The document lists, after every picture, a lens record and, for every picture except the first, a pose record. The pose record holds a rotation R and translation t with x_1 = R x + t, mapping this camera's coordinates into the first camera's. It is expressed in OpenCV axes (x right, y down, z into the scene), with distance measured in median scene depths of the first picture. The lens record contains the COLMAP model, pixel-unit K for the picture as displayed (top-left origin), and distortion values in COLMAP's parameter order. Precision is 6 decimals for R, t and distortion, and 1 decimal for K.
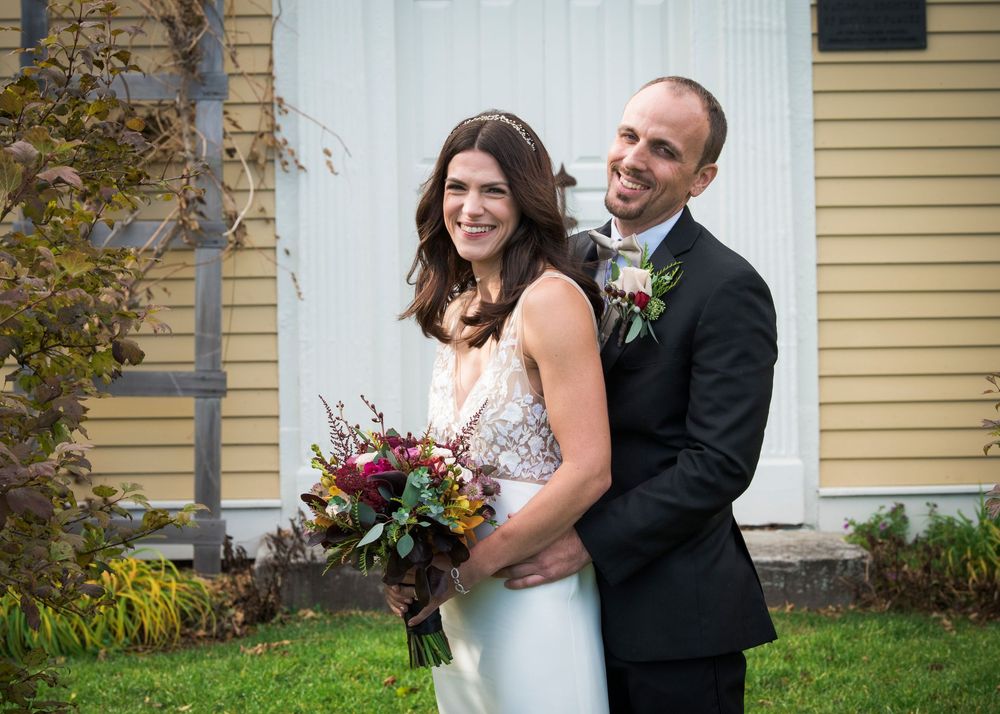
lens RADIAL K [[3492.9, 0, 420.5], [0, 3492.9, 310.8], [0, 0, 1]] dist [-0.057780, 0.398964]
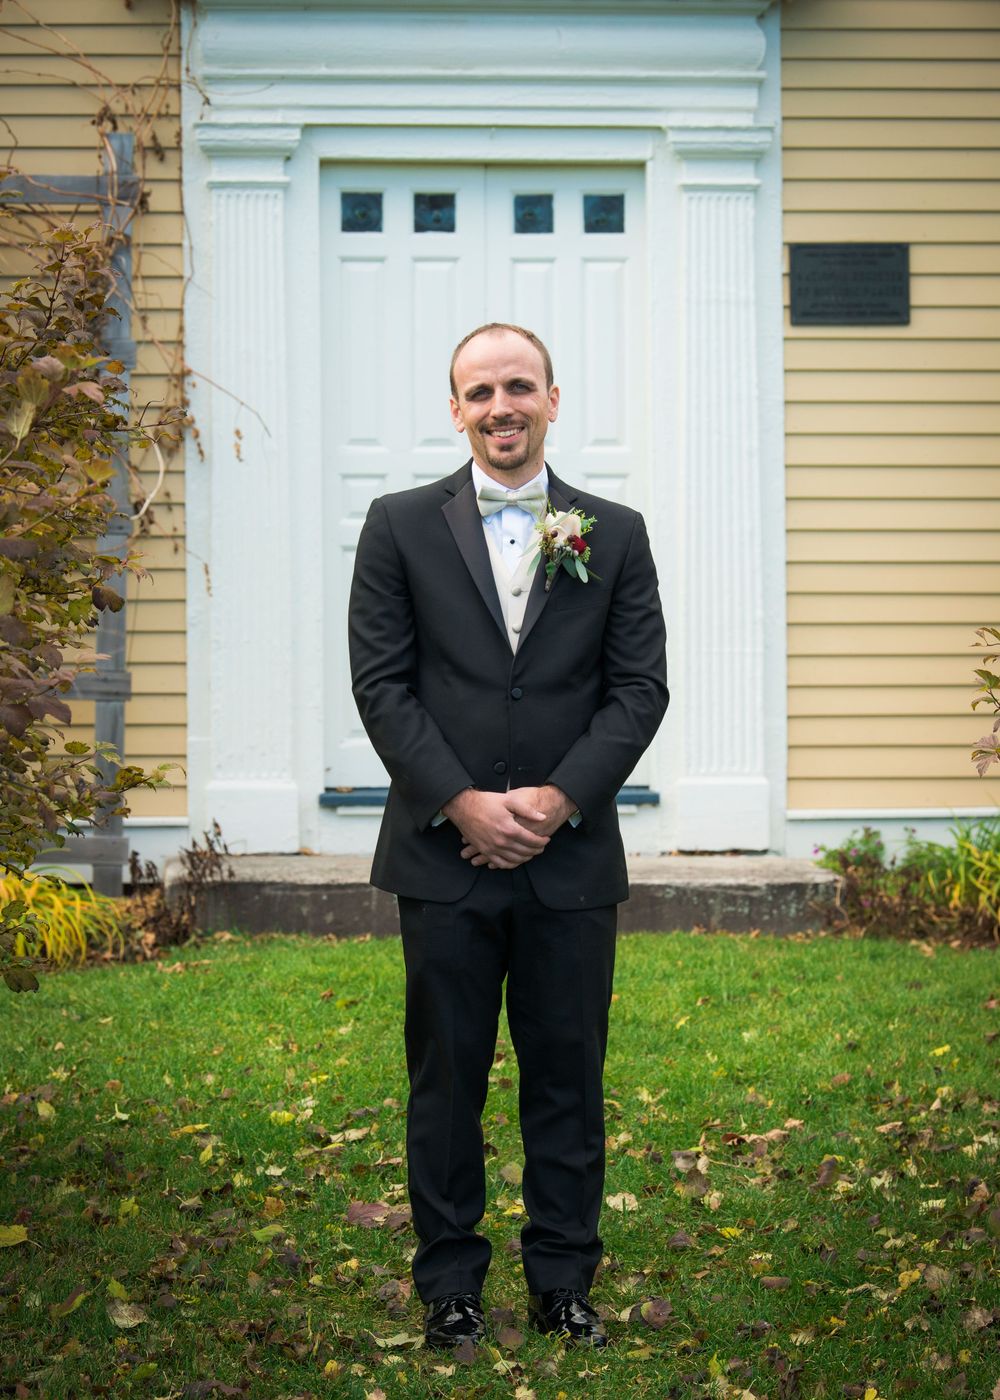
lens RADIAL K [[4436.3, 0, 500.0], [0, 4436.3, 700.0], [0, 0, 1]] dist [-0.068114, 0.410862]
pose [[0.998429, 0.009742, 0.055181, -0.024661], [-0.009955, 0.999944, 0.003591, 0.020295], [-0.055143, -0.004134, 0.998470, -0.148733]]
